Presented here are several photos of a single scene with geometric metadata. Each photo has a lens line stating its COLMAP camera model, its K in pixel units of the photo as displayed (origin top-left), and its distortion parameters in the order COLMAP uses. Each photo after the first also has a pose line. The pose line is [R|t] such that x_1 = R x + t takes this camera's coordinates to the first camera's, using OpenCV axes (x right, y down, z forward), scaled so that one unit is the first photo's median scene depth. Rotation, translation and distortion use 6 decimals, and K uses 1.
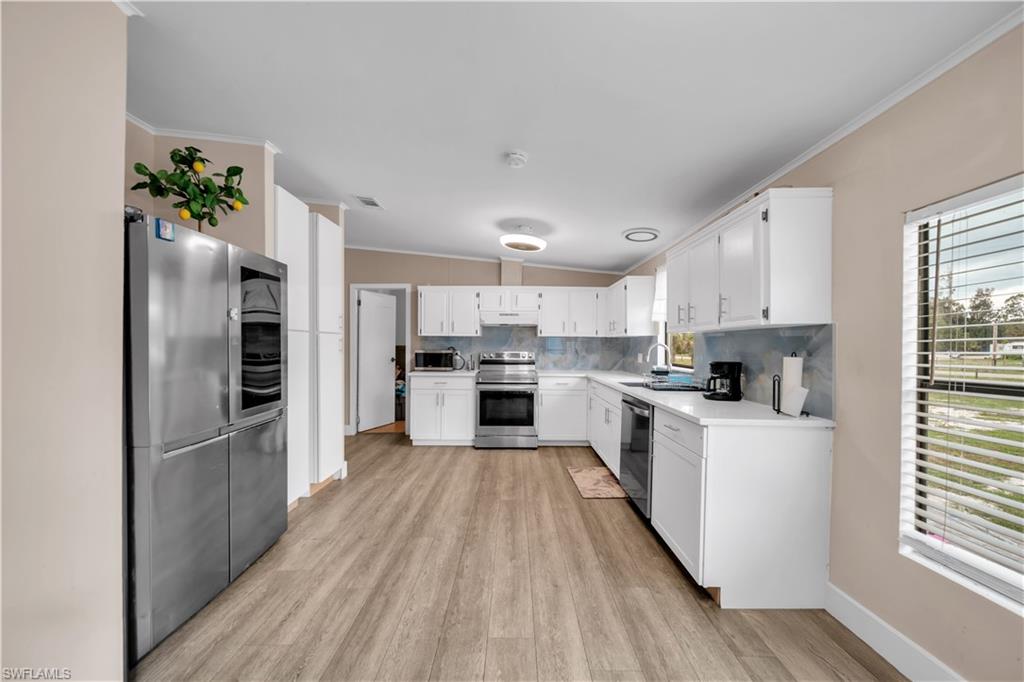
lens RADIAL K [[354.8, 0, 513.8], [0, 354.8, 346.1], [0, 0, 1]] dist [-0.001047, -0.000341]
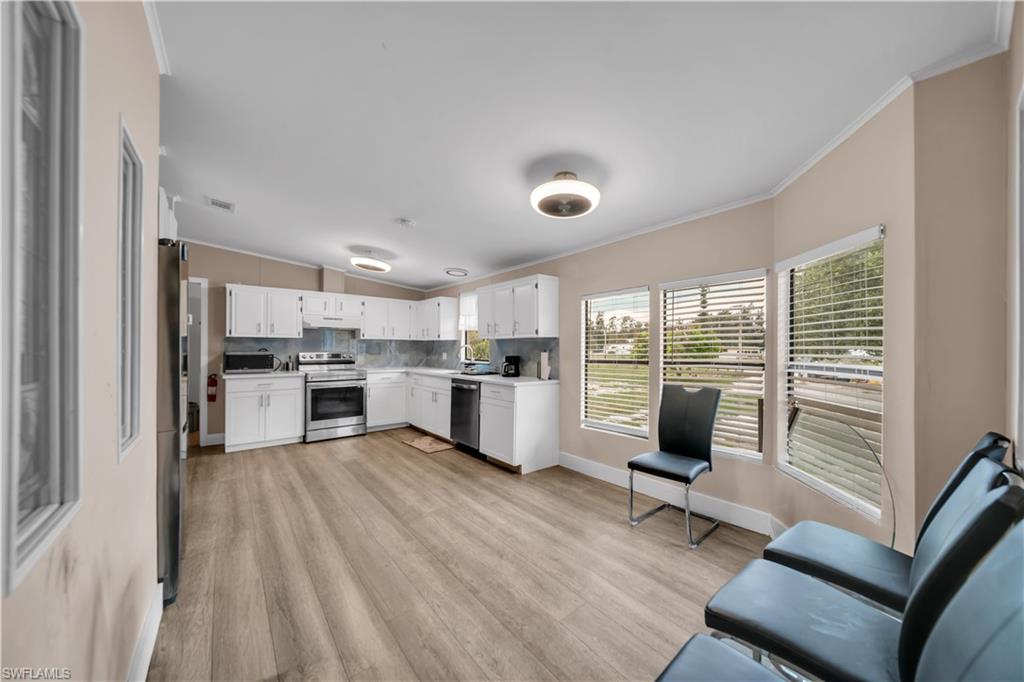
lens RADIAL K [[354.8, 0, 515.1], [0, 354.8, 345.3], [0, 0, 1]] dist [-0.001047, -0.000341]
pose [[0.772613, 0.002902, 0.634870, -0.370173], [0.000702, 0.999985, -0.005424, -0.000226], [-0.634876, 0.004636, 0.772600, -0.279787]]
